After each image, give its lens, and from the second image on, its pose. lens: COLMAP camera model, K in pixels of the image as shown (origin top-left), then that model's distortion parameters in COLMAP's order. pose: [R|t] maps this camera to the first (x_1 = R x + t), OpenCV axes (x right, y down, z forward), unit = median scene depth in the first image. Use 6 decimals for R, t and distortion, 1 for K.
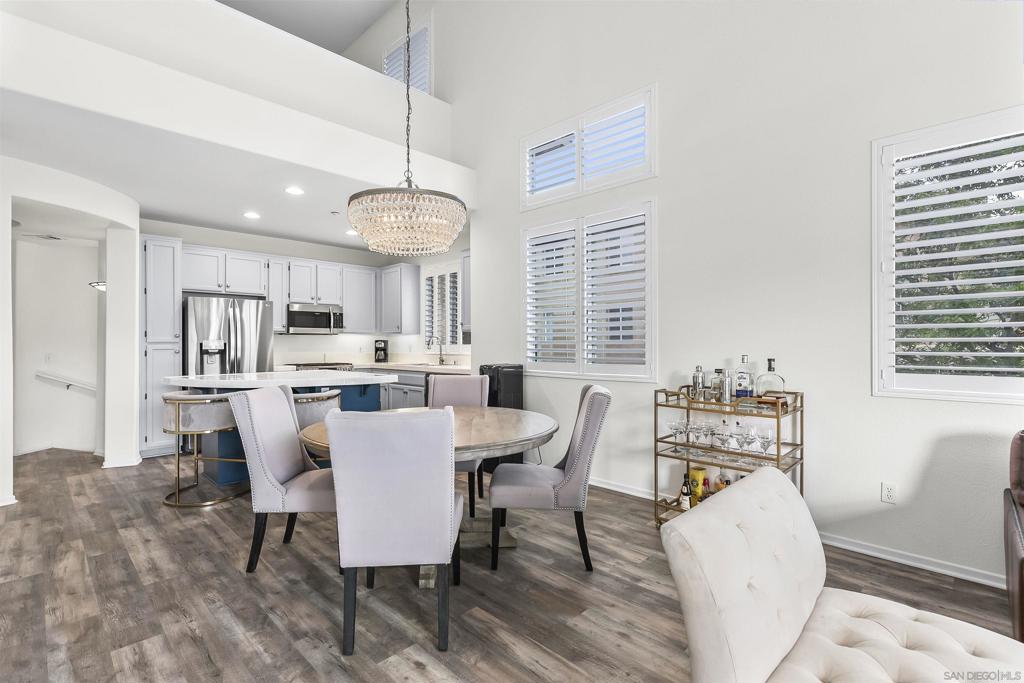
lens RADIAL K [[489.1, 0, 516.4], [0, 489.1, 335.8], [0, 0, 1]] dist [0.001169, 0.000373]
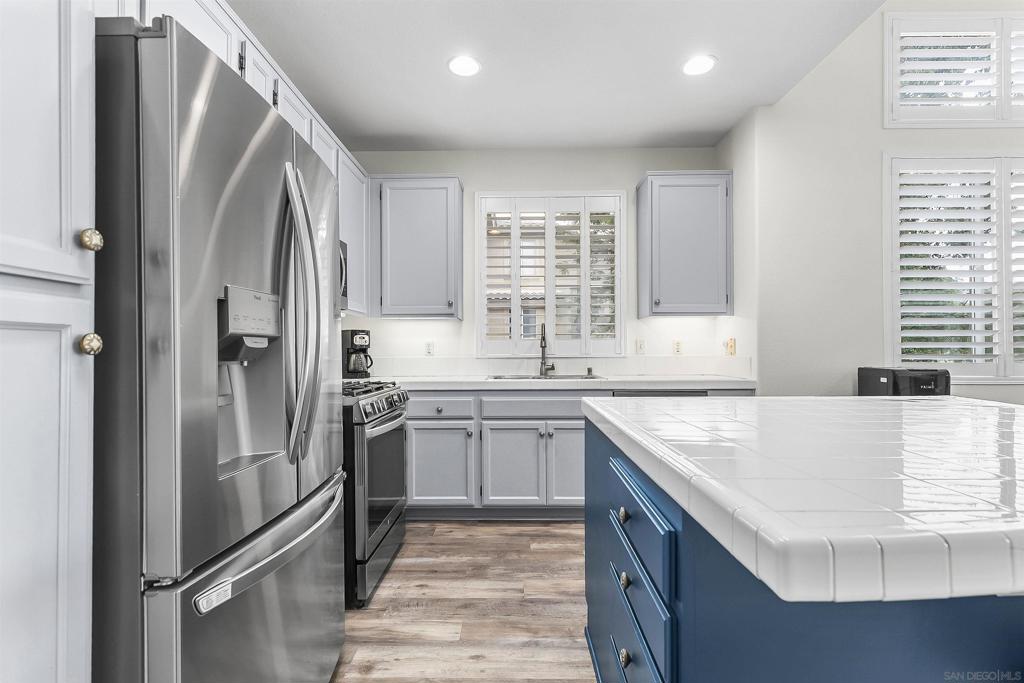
lens RADIAL K [[476.2, 0, 501.5], [0, 476.2, 342.0], [0, 0, 1]] dist [0.005455, 0.000071]
pose [[0.721791, 0.012261, 0.692003, -0.638011], [-0.008636, 0.999925, -0.008709, 0.029461], [-0.692058, 0.000310, 0.721842, 0.746549]]
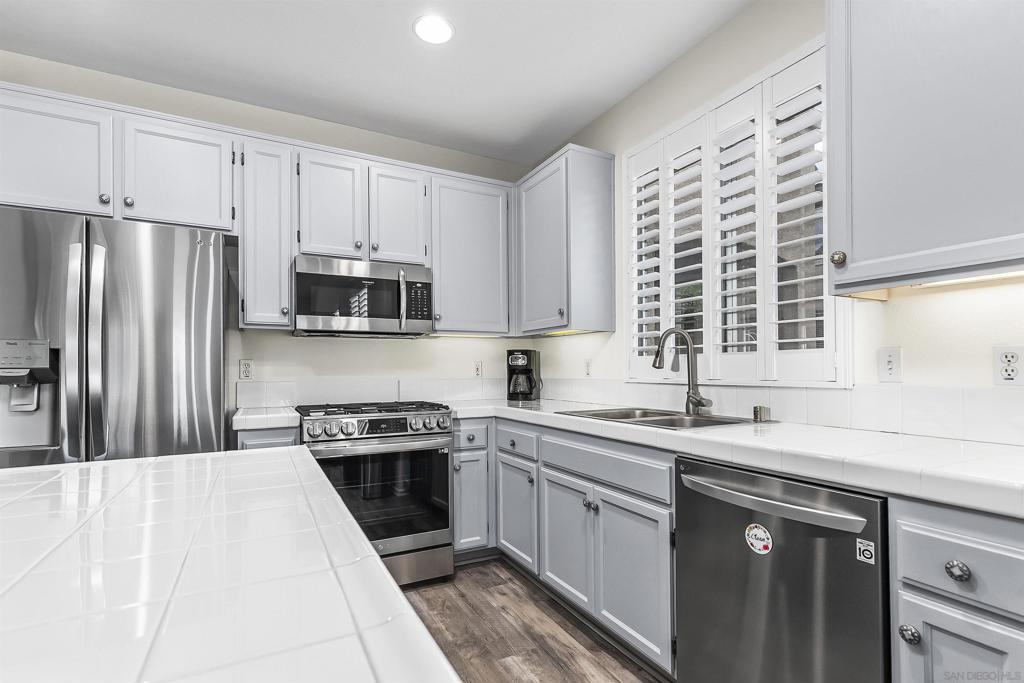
lens RADIAL K [[476.2, 0, 516.2], [0, 476.2, 360.7], [0, 0, 1]] dist [0.005455, 0.000071]
pose [[0.956358, -0.007602, -0.292099, -0.199454], [0.007701, 0.999970, -0.000812, 0.024568], [0.292097, -0.001473, 0.956388, 0.756223]]
